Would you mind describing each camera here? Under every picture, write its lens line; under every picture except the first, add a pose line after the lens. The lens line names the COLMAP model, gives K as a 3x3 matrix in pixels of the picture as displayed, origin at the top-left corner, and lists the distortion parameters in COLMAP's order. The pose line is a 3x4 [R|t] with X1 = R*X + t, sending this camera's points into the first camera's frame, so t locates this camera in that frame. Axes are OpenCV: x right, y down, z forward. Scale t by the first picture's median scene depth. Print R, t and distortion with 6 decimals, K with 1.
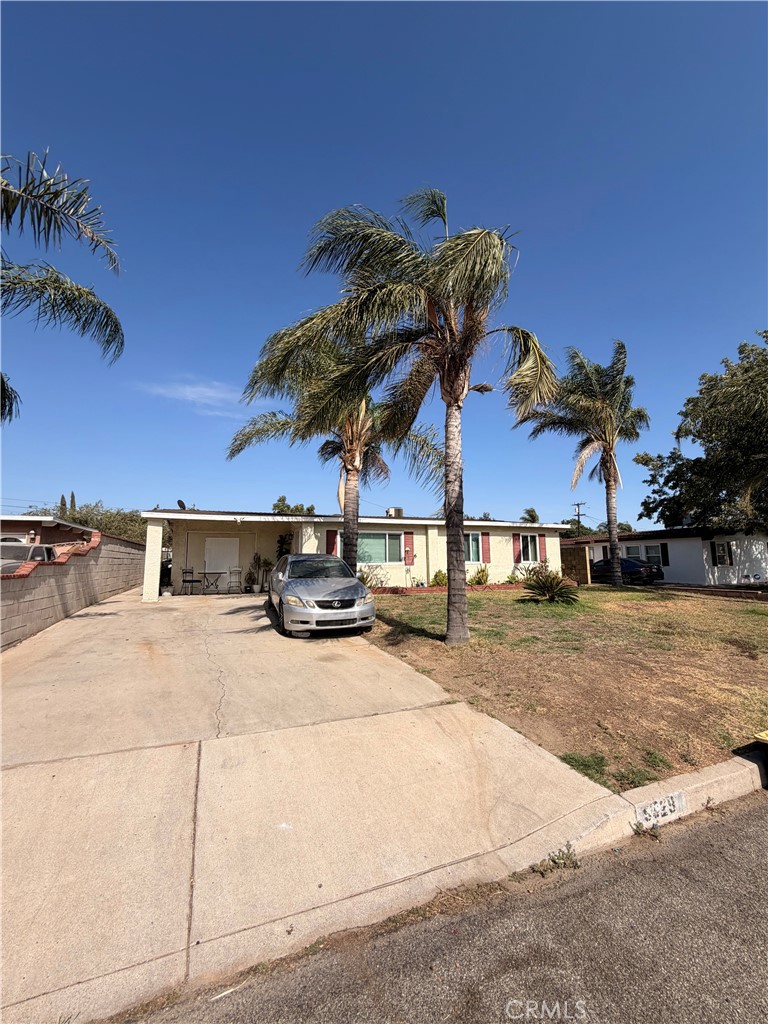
lens RADIAL K [[410.5, 0, 384.6], [0, 410.5, 510.5], [0, 0, 1]] dist [0.002536, -0.000610]
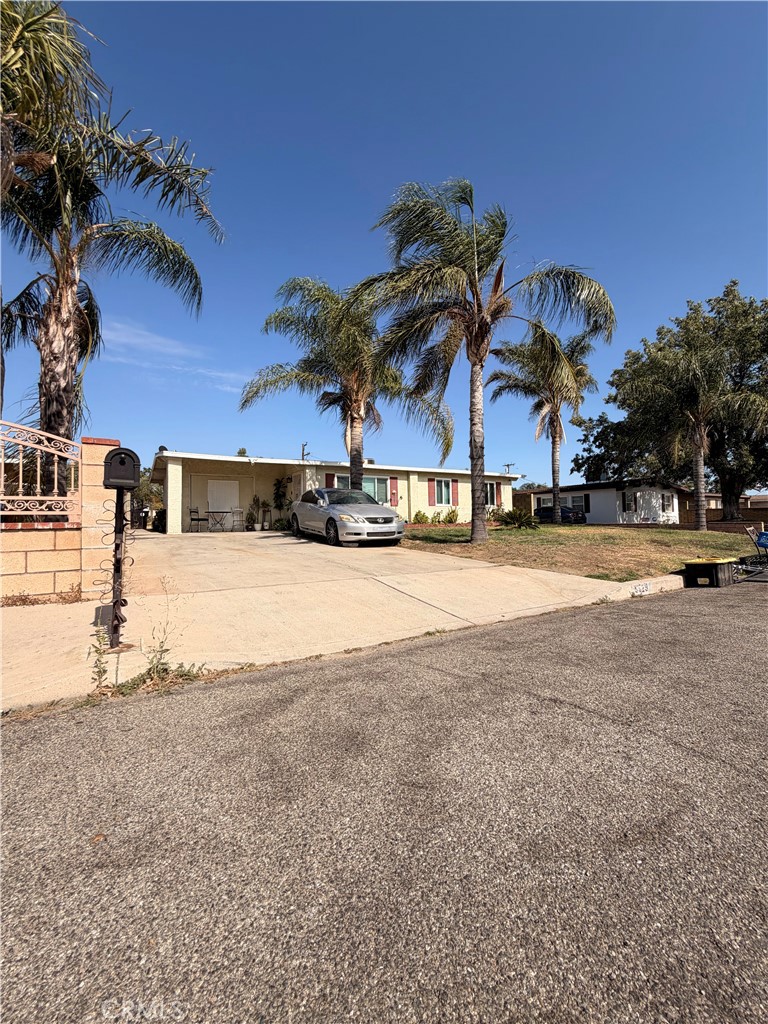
lens RADIAL K [[410.5, 0, 381.7], [0, 410.5, 513.4], [0, 0, 1]] dist [0.002536, -0.000610]
pose [[0.986463, -0.002185, 0.163966, -0.155268], [-0.014123, 0.995064, 0.098226, 0.039268], [-0.163372, -0.099212, 0.981563, -0.119328]]
